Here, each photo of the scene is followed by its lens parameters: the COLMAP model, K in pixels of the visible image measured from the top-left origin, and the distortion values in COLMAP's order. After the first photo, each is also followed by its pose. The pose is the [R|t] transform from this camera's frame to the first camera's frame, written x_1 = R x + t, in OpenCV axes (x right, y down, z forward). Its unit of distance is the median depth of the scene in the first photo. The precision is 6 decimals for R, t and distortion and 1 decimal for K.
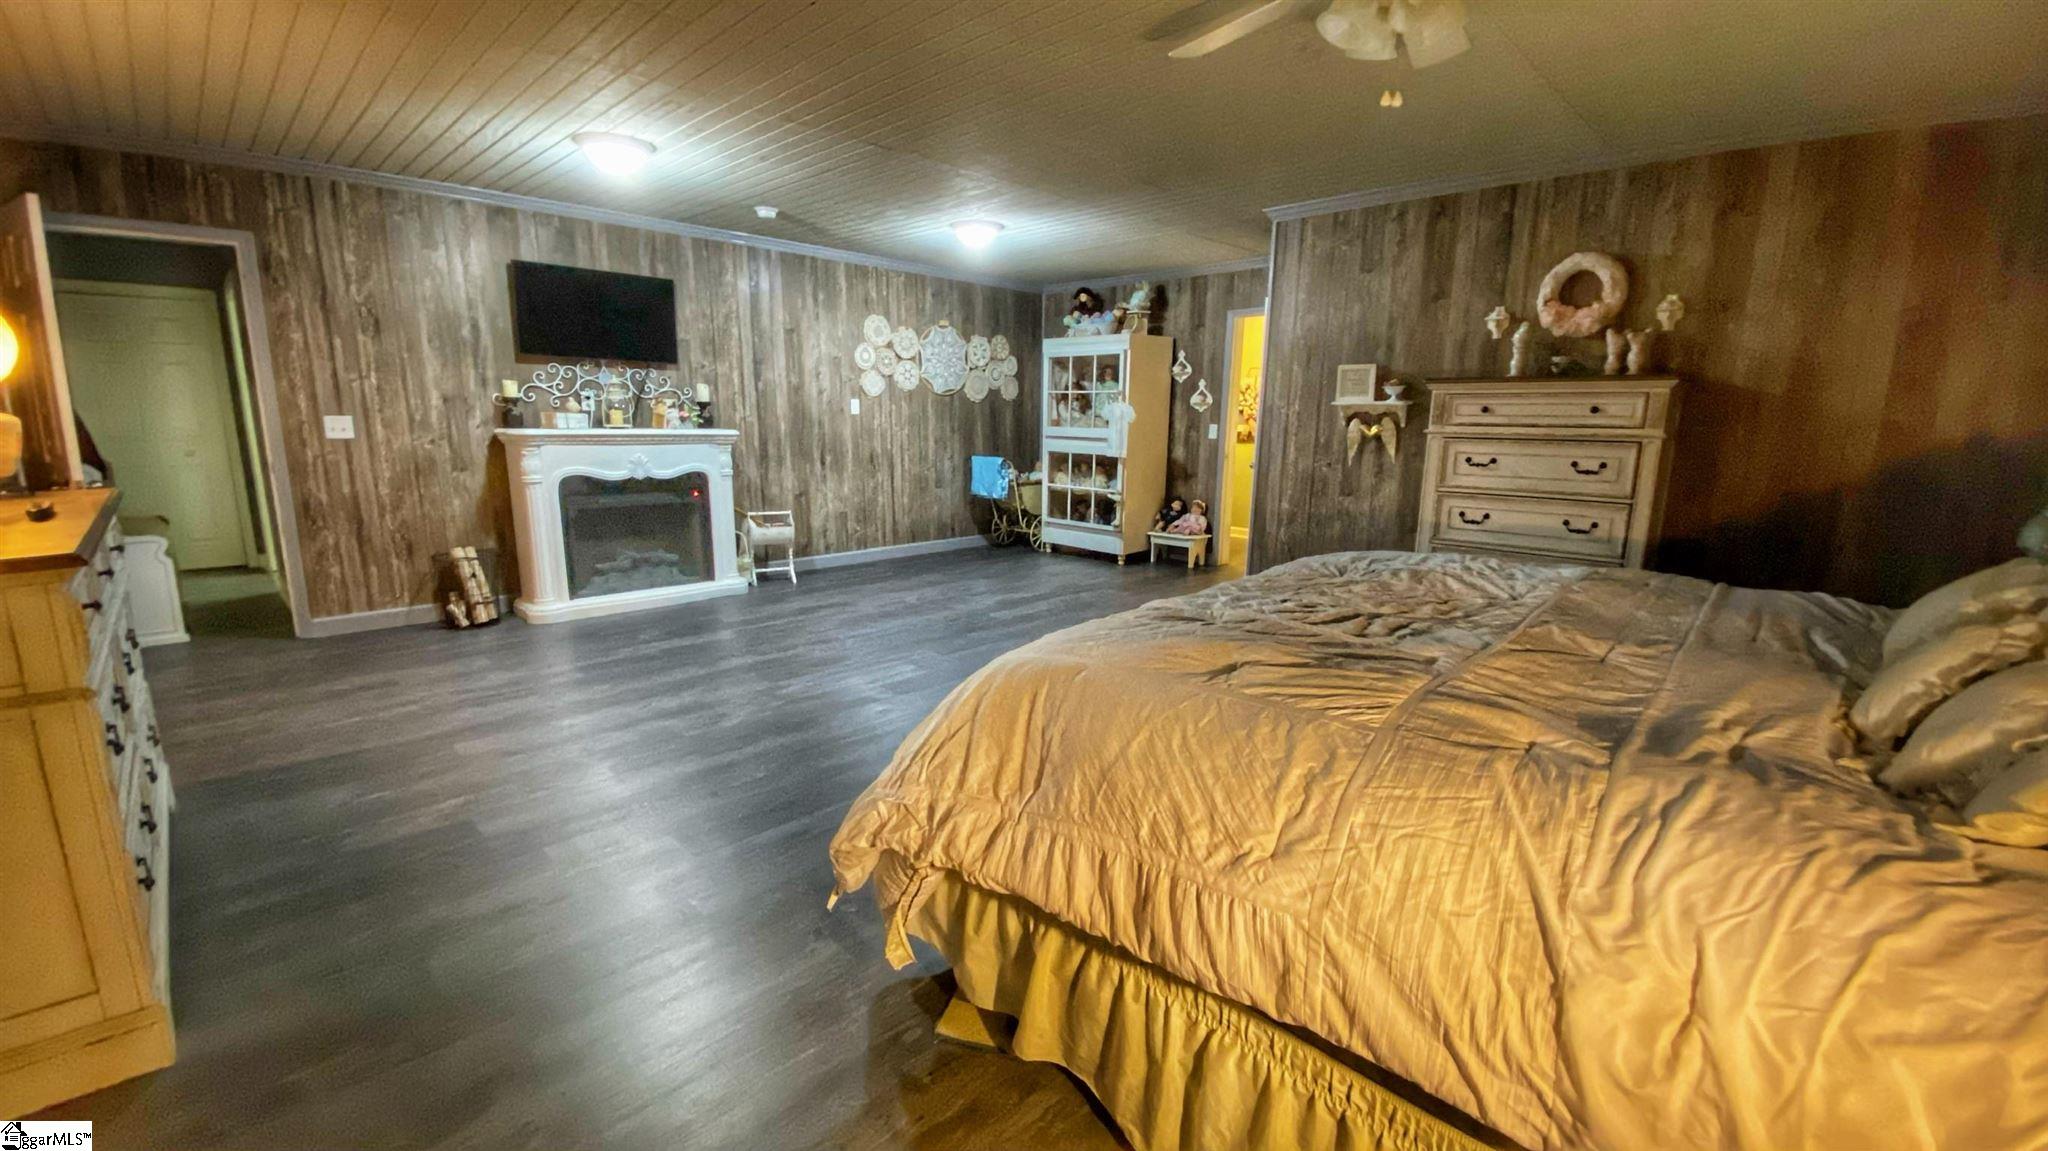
lens RADIAL K [[820.8, 0, 1015.2], [0, 820.8, 578.0], [0, 0, 1]] dist [0.038696, -0.030512]
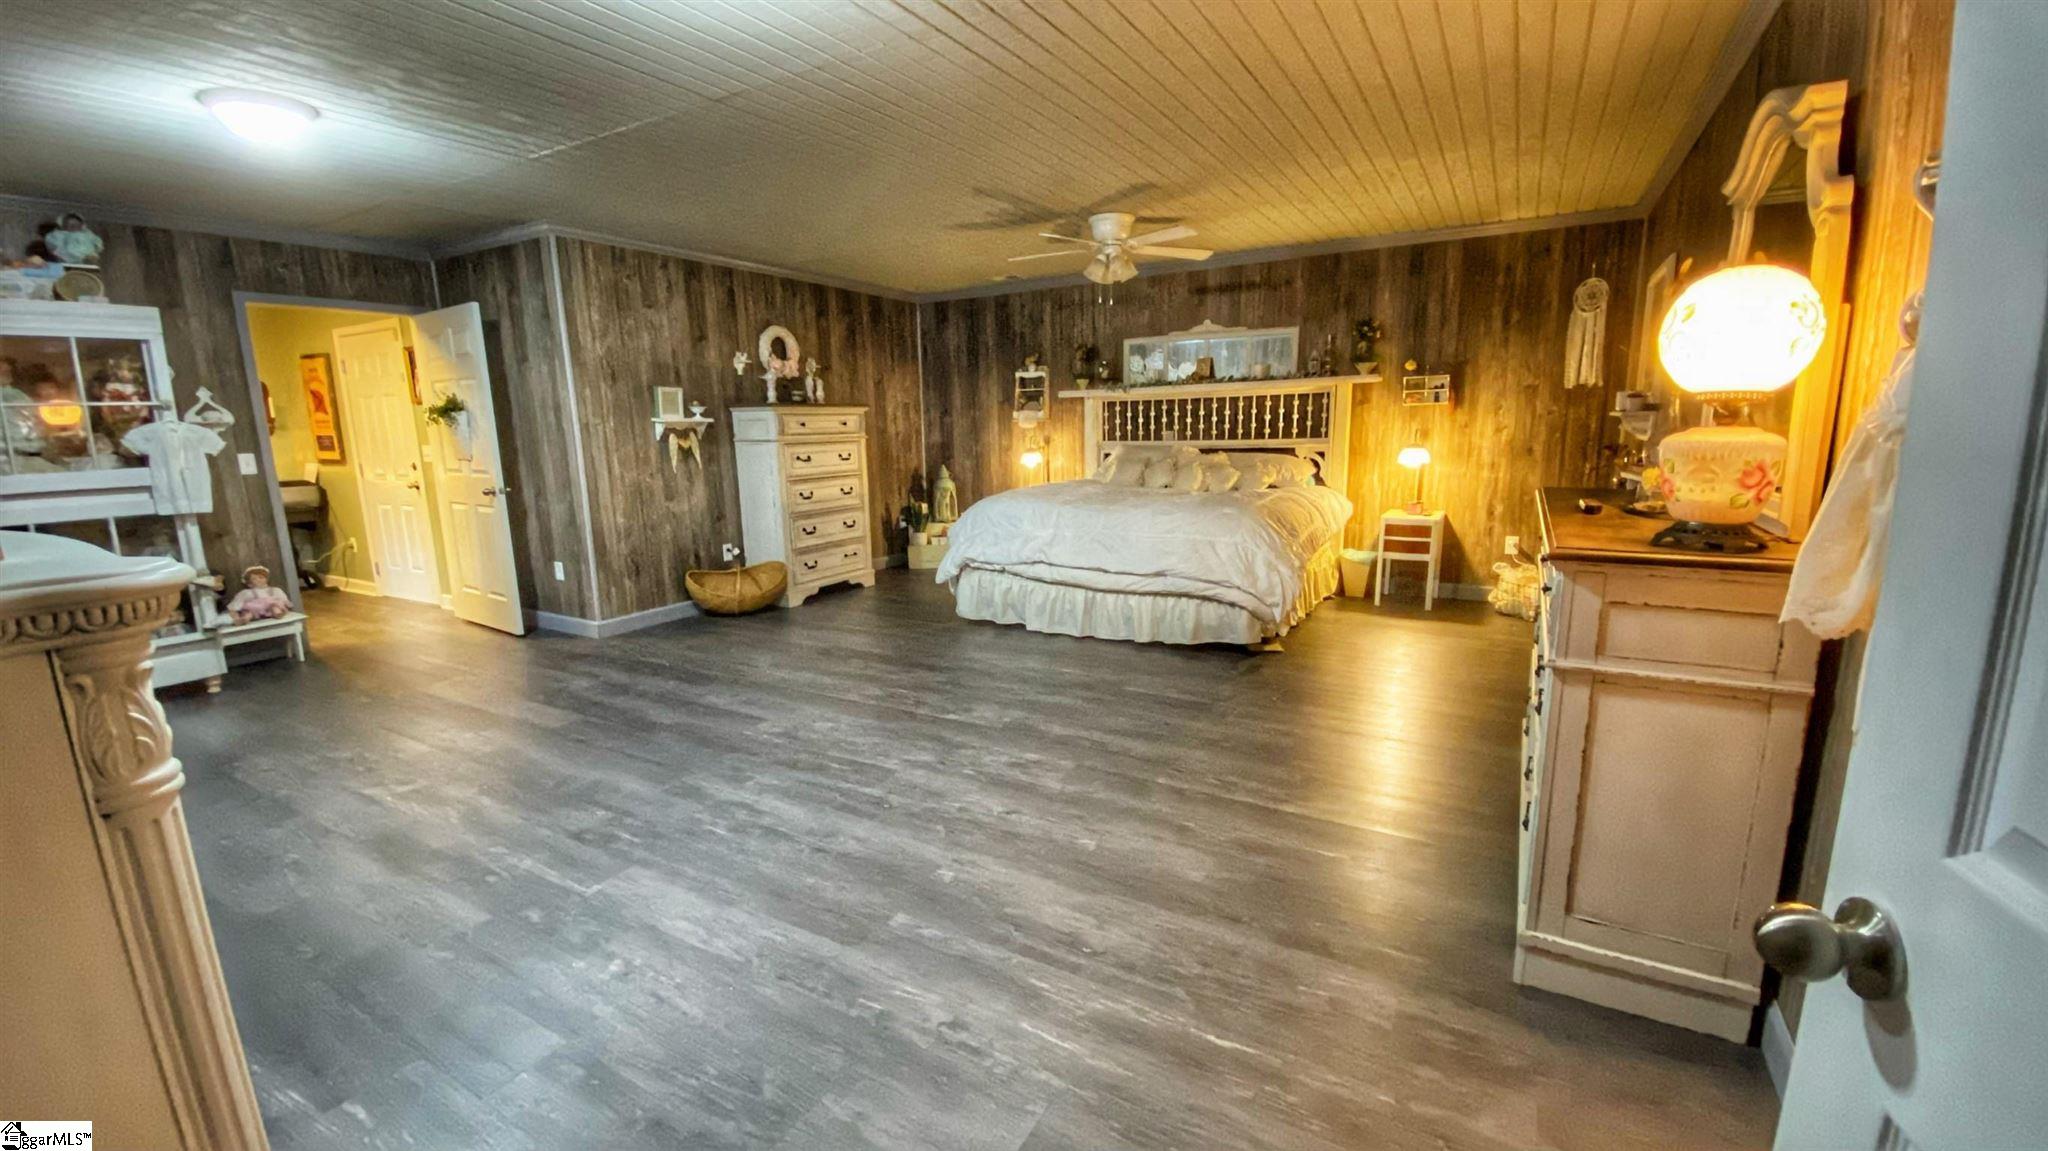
lens RADIAL K [[828.4, 0, 1024.0], [0, 828.4, 575.5], [0, 0, 1]] dist [-0.001047, -0.000515]
pose [[-0.242685, -0.185281, 0.952247, -0.897918], [0.206769, 0.949157, 0.237376, -0.186234], [-0.947814, 0.254503, -0.192036, 0.845560]]
